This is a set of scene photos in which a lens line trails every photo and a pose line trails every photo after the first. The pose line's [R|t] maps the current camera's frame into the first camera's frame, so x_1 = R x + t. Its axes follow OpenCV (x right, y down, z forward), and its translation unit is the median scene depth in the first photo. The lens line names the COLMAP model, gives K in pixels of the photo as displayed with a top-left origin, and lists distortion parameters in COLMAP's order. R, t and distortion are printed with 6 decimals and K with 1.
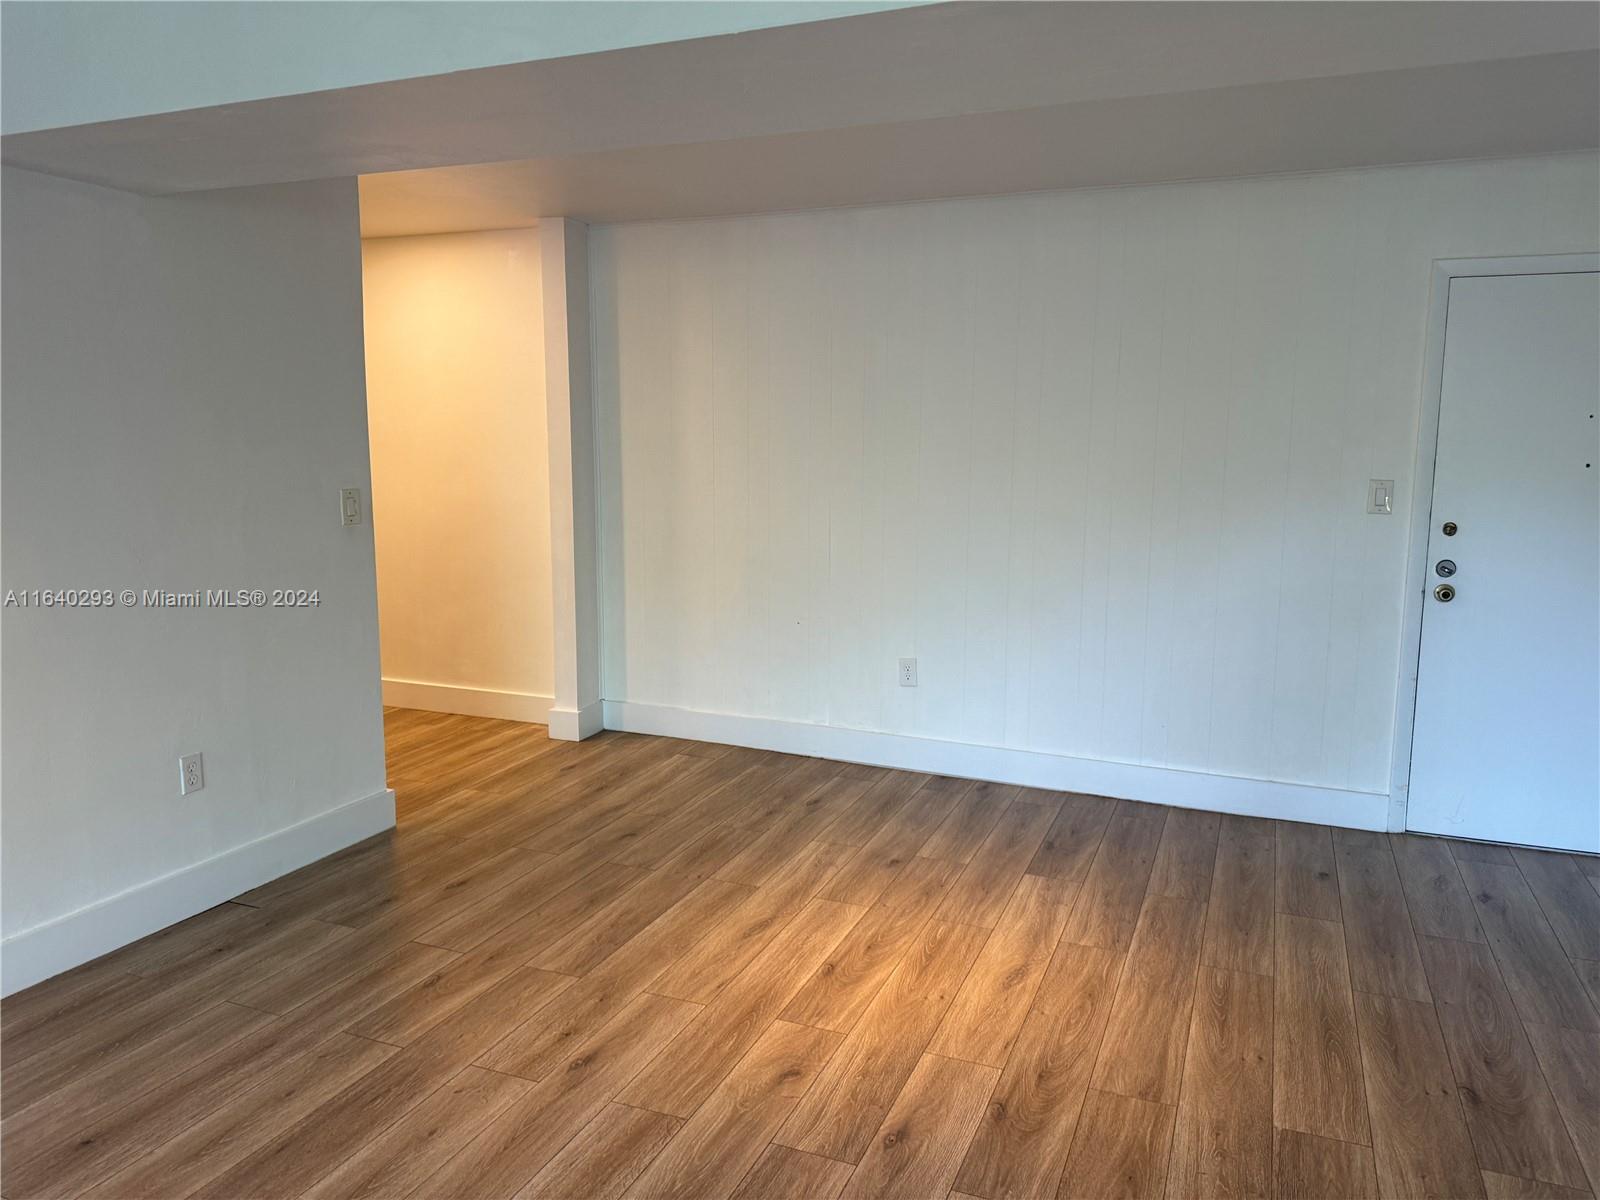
lens RADIAL K [[1119.2, 0, 807.4], [0, 1119.2, 591.2], [0, 0, 1]] dist [0.072974, -0.085865]
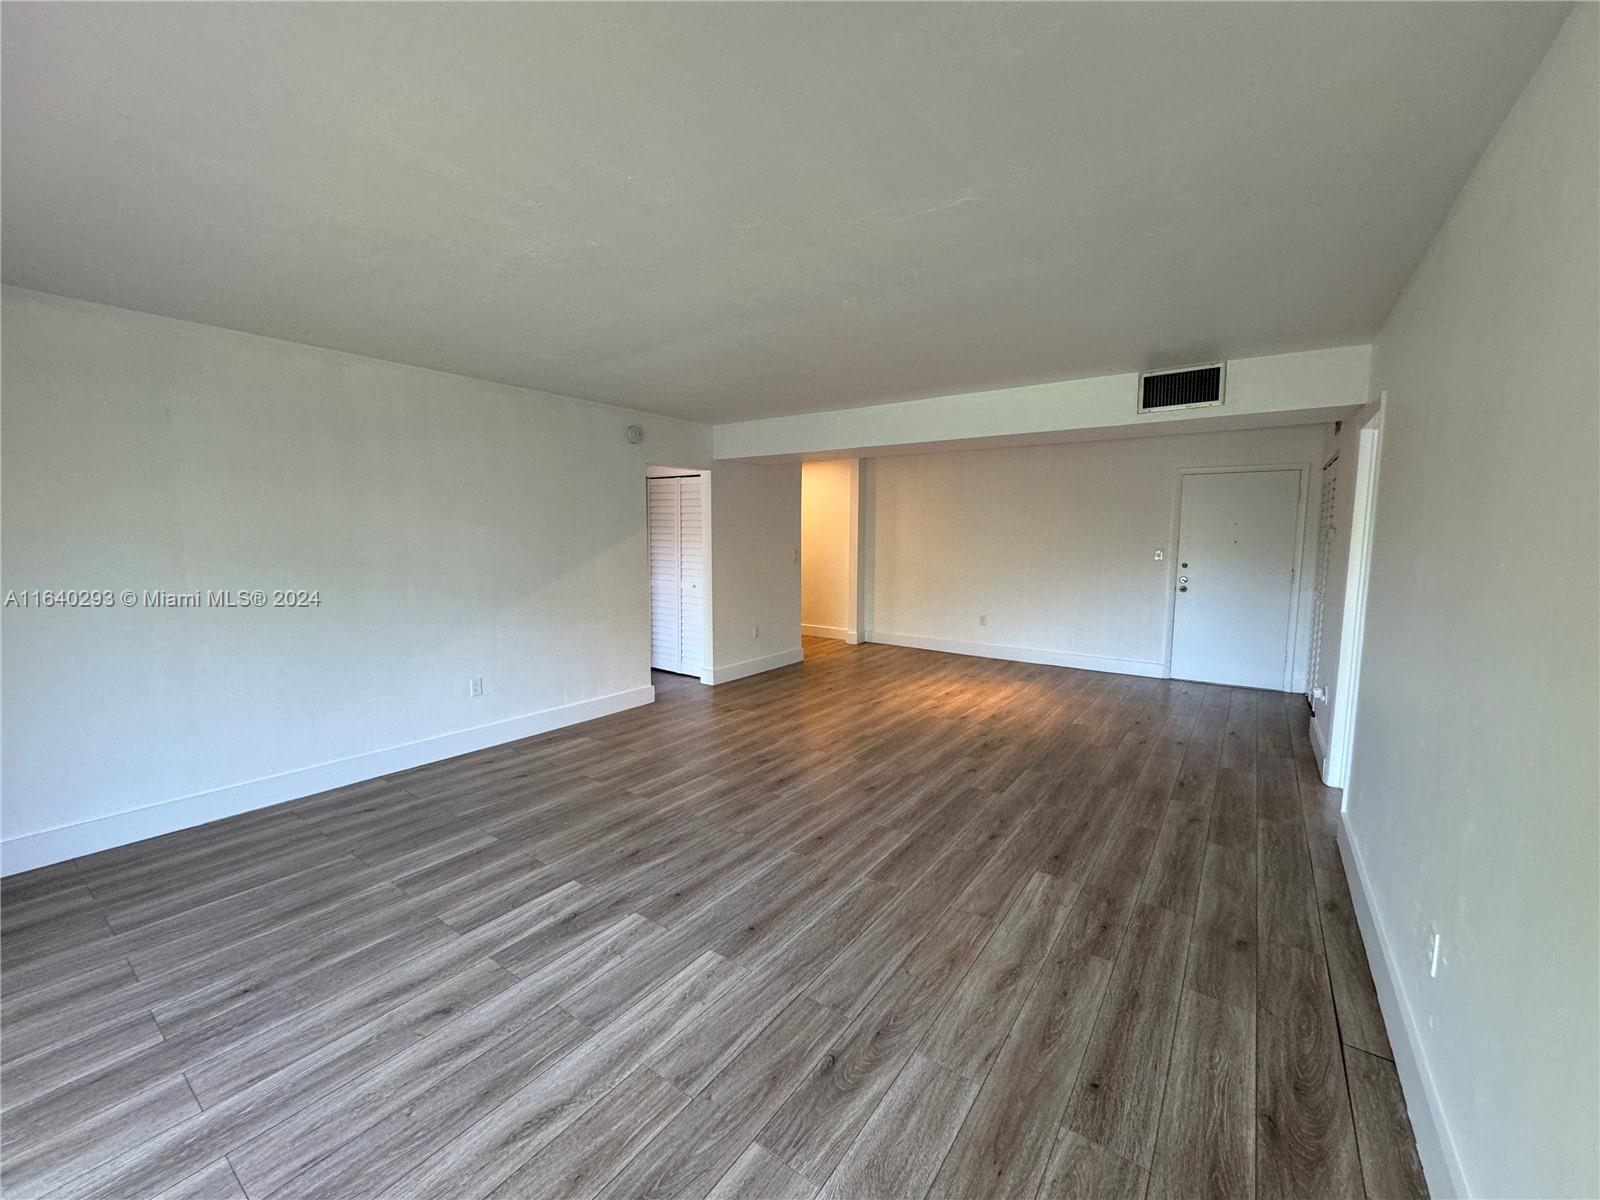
lens RADIAL K [[630.1, 0, 805.2], [0, 630.1, 599.2], [0, 0, 1]] dist [-0.001975, 0.000573]
pose [[0.974952, 0.020609, -0.221456, 0.015416], [-0.027955, 0.999156, -0.030086, 0.124026], [0.220650, 0.035523, 0.974706, -0.857698]]
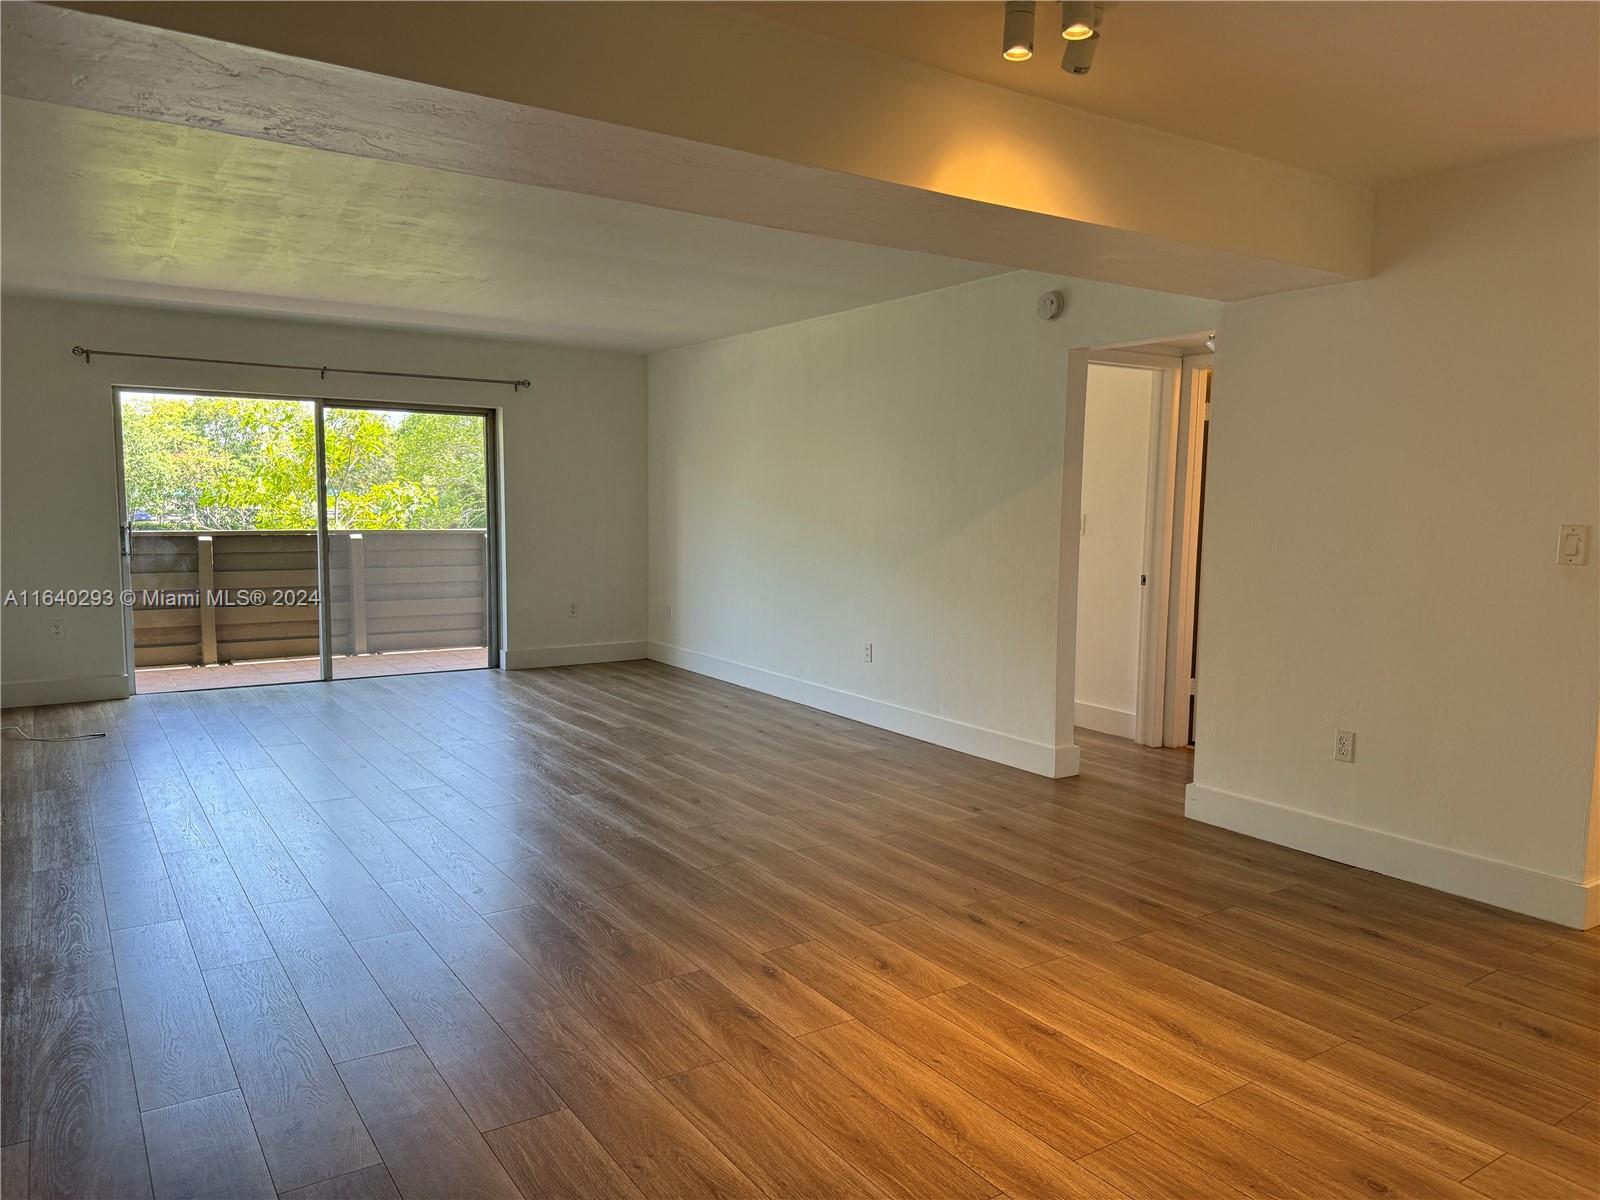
lens RADIAL K [[1119.2, 0, 811.8], [0, 1119.2, 609.3], [0, 0, 1]] dist [0.072974, -0.085865]
pose [[-0.549359, 0.066111, -0.832967, 0.823957], [-0.132205, 0.977432, 0.164768, -0.114113], [0.825062, 0.200639, -0.528221, 1.215369]]
